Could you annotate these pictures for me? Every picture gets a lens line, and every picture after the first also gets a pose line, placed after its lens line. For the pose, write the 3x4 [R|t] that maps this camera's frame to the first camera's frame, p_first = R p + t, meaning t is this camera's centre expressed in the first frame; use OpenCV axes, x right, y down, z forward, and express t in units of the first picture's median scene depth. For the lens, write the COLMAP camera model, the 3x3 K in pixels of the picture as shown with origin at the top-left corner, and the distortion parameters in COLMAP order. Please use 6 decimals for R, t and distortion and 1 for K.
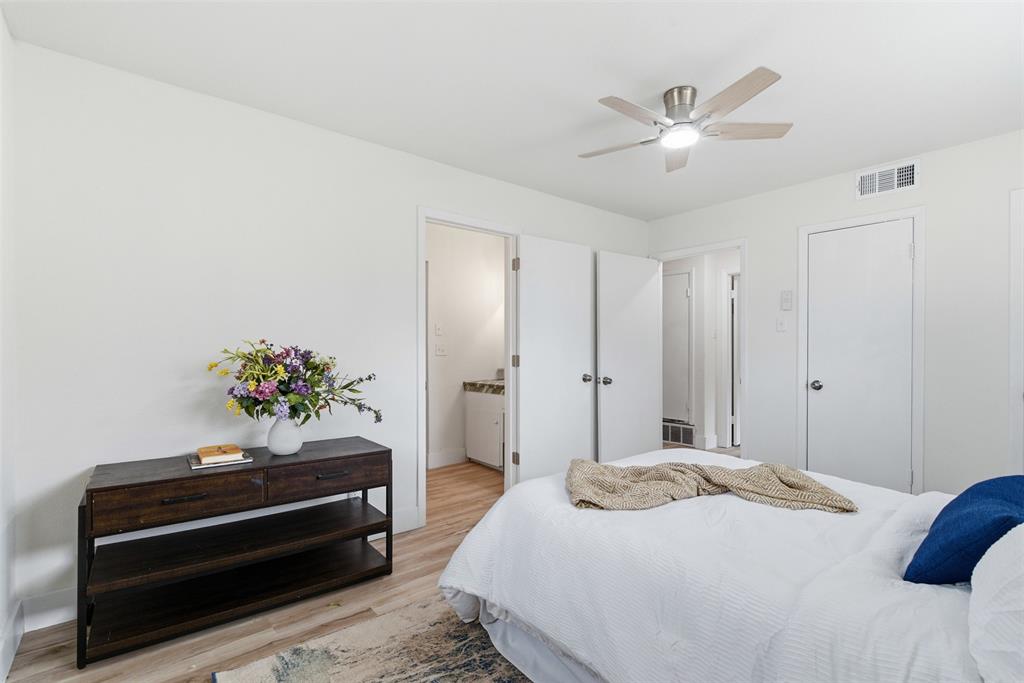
lens RADIAL K [[488.9, 0, 512.0], [0, 488.9, 341.5], [0, 0, 1]] dist [0.000541, -0.000047]
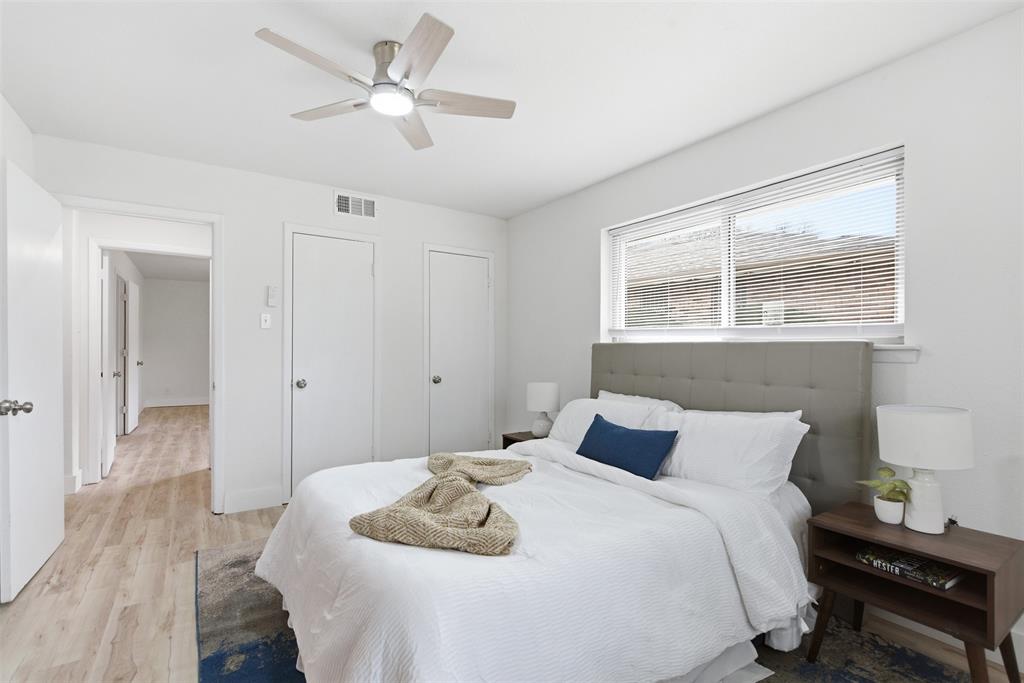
lens RADIAL K [[471.6, 0, 509.5], [0, 471.6, 339.3], [0, 0, 1]] dist [0.001803, -0.000024]
pose [[0.085565, 0.017409, 0.996180, -0.345908], [-0.012904, 0.999783, -0.016363, 0.008639], [-0.996249, -0.011454, 0.085771, 0.534807]]
